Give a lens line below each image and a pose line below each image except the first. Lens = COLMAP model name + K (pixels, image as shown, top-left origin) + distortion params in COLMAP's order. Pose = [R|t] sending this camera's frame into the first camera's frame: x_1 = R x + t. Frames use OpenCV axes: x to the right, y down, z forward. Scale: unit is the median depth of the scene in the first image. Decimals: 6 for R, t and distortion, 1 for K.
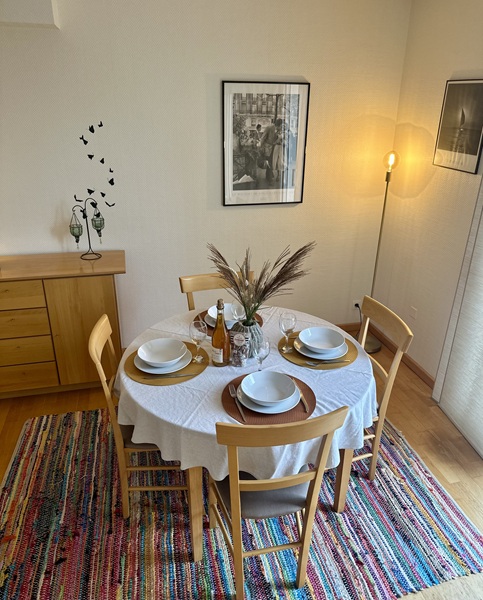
lens RADIAL K [[456.7, 0, 243.5], [0, 456.7, 296.5], [0, 0, 1]] dist [0.032721, -0.039079]
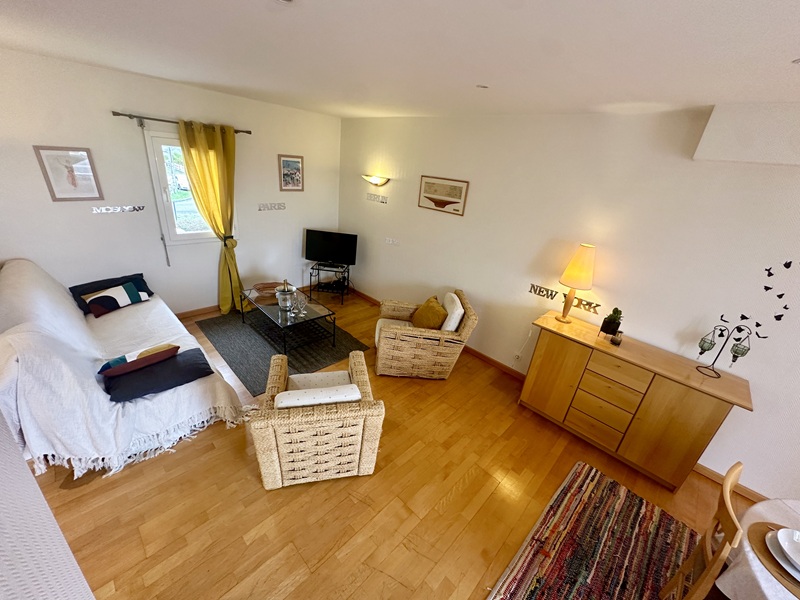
lens RADIAL K [[318.6, 0, 400.6], [0, 318.6, 299.7], [0, 0, 1]] dist [-0.006667, 0.001185]
pose [[0.526017, 0.368860, -0.766322, -0.265980], [-0.417159, 0.897116, 0.145470, -0.060294], [0.741137, 0.243158, 0.625771, -0.024643]]
